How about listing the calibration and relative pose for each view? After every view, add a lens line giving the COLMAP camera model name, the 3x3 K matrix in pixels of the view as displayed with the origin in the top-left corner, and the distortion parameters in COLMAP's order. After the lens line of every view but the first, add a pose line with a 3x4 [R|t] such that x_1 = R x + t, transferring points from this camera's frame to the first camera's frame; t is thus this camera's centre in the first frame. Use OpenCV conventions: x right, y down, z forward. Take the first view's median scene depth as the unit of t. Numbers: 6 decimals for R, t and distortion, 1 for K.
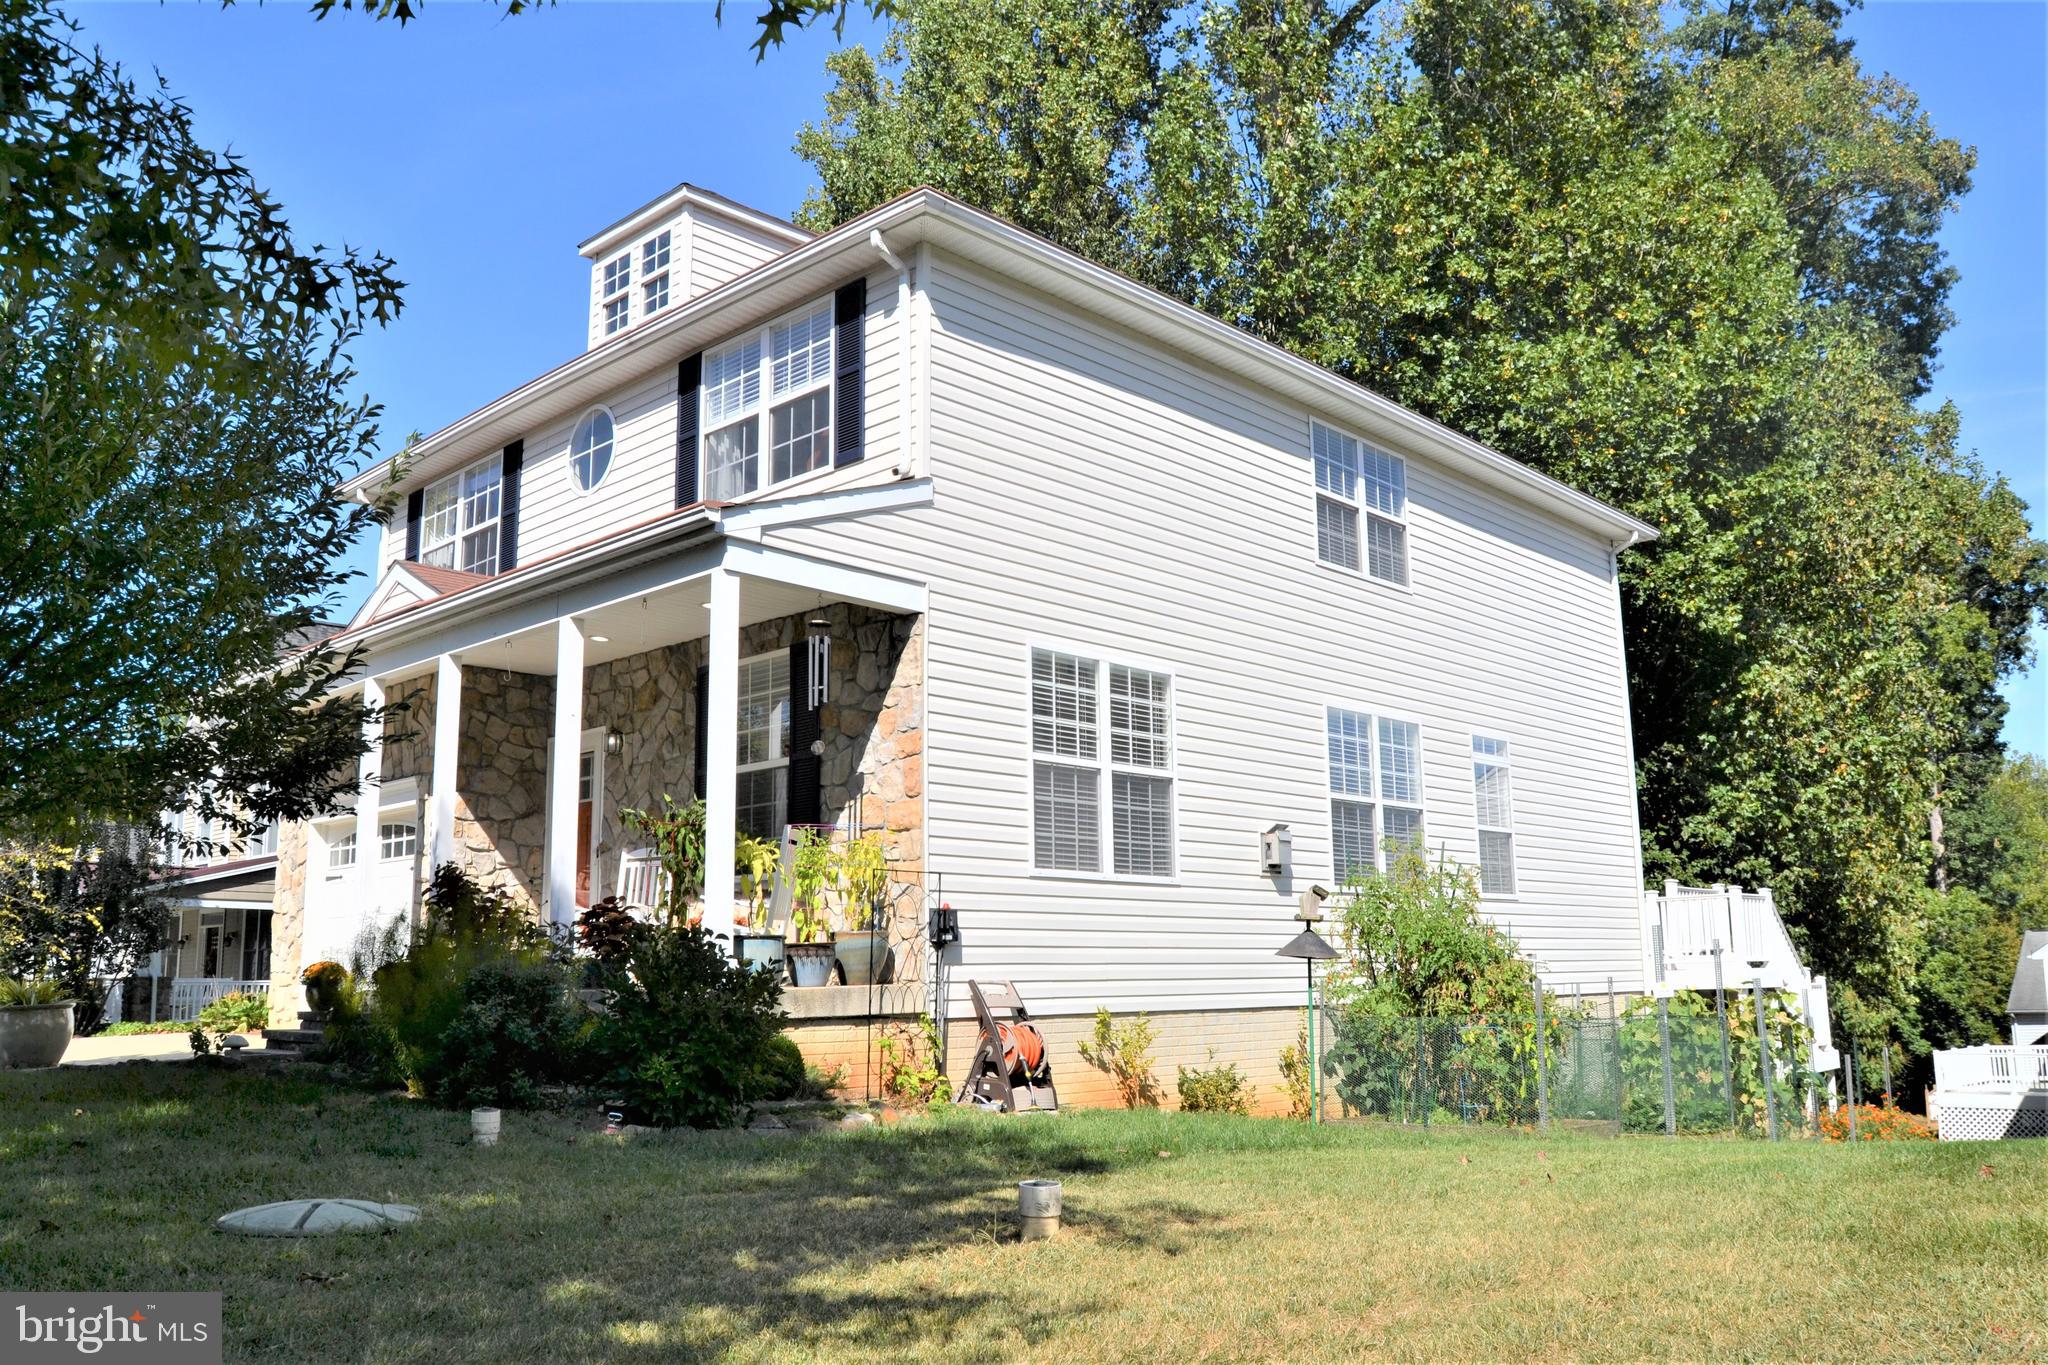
lens RADIAL K [[1632.3, 0, 1032.3], [0, 1632.3, 682.2], [0, 0, 1]] dist [-0.096076, 0.042557]
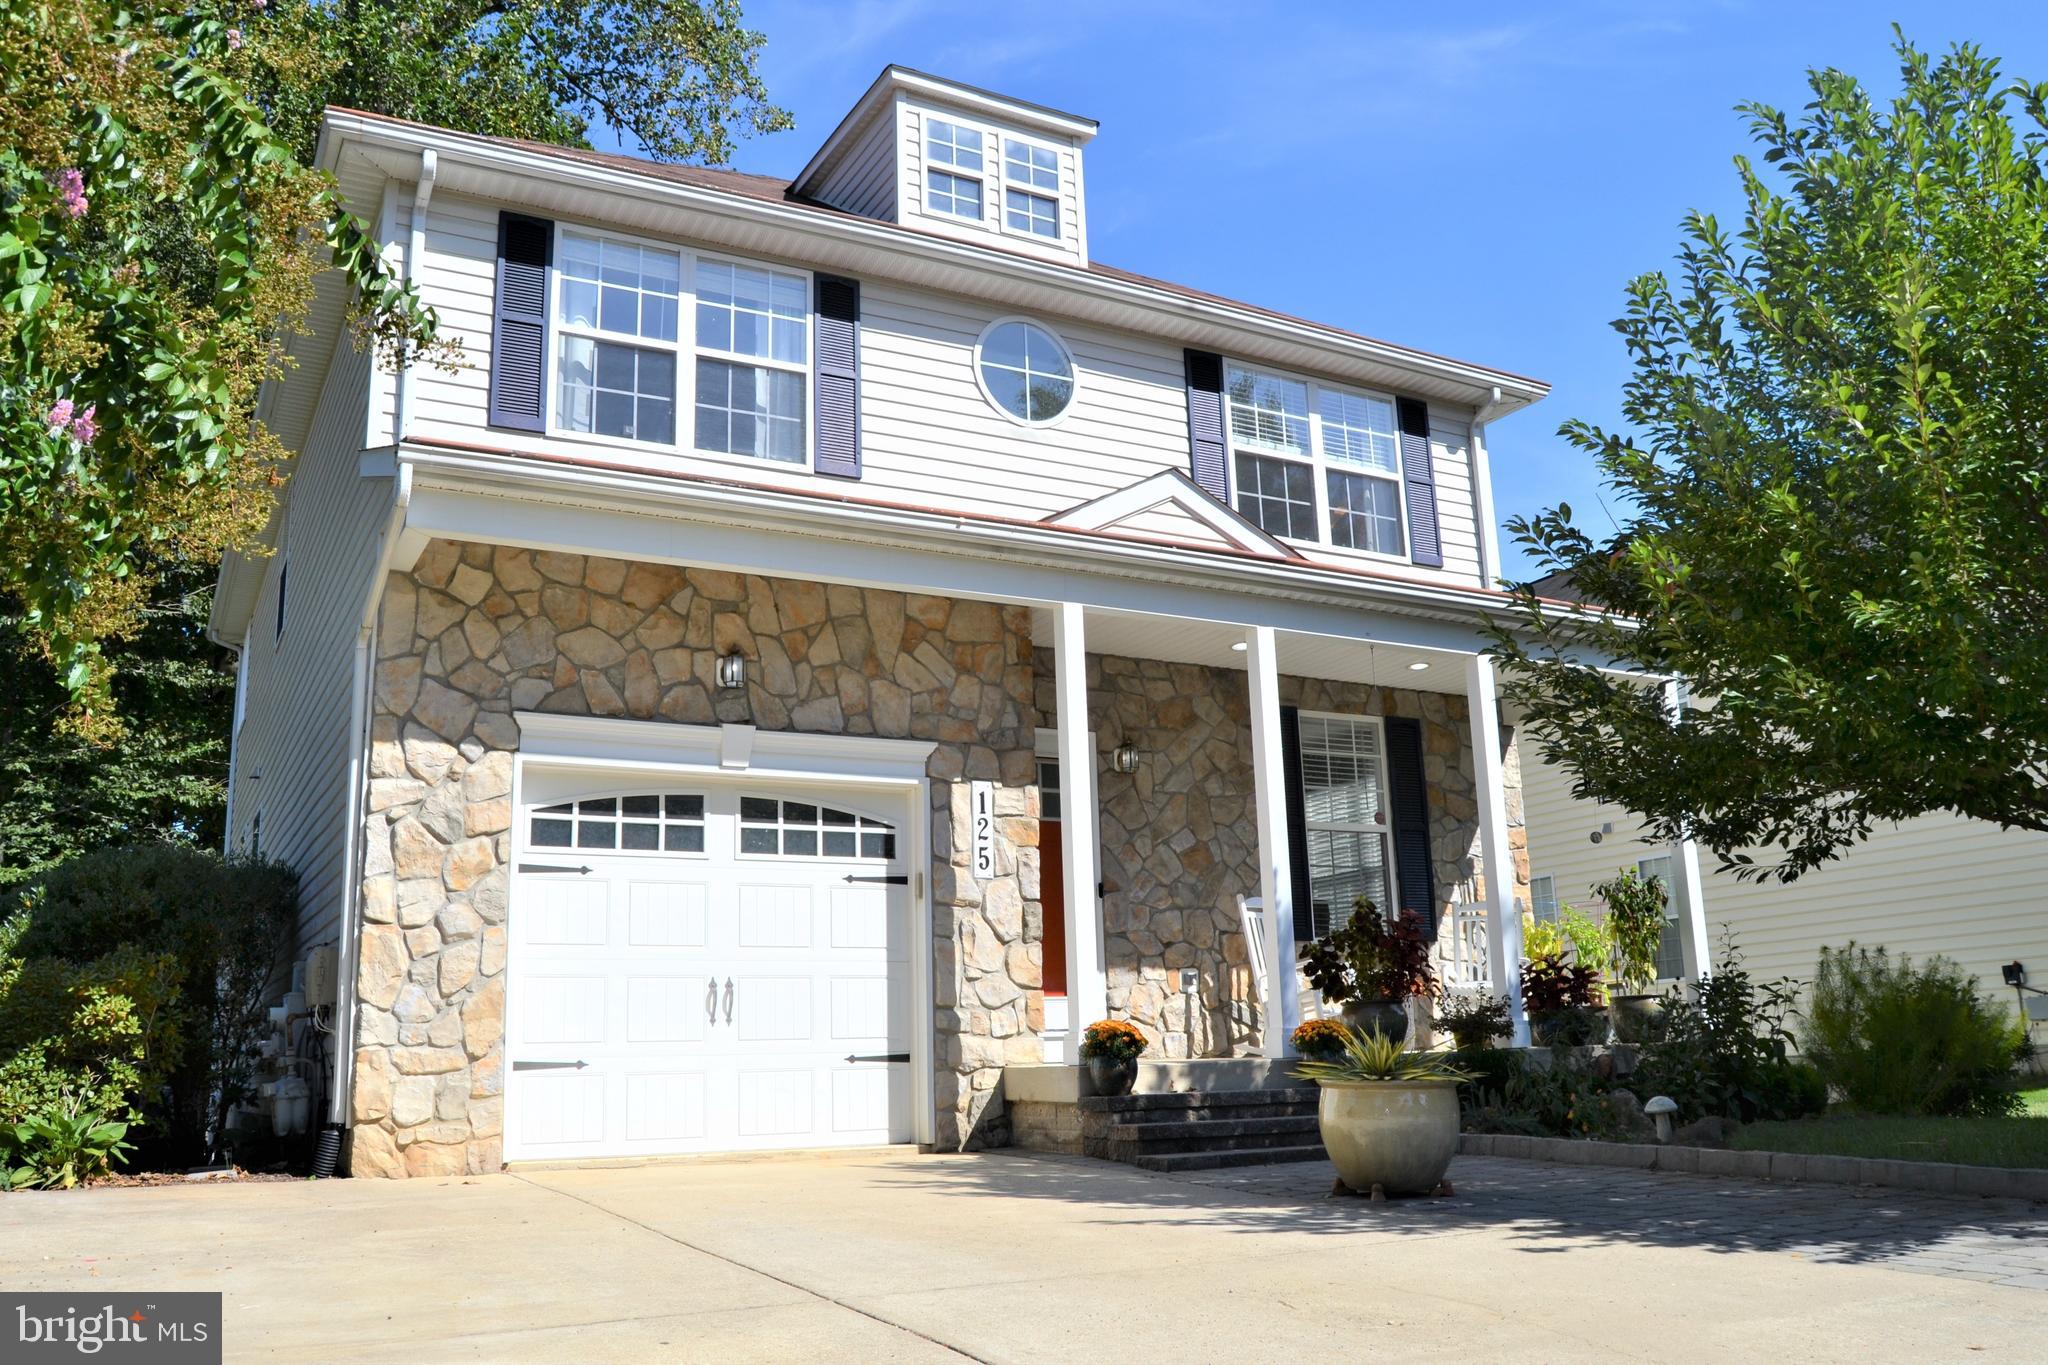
lens RADIAL K [[1632.3, 0, 1007.1], [0, 1632.3, 696.9], [0, 0, 1]] dist [-0.096076, 0.042557]
pose [[0.317716, 0.212383, 0.924094, -0.947843], [-0.148938, 0.973672, -0.172571, 0.143329], [-0.936415, -0.082805, 0.340983, 0.713393]]
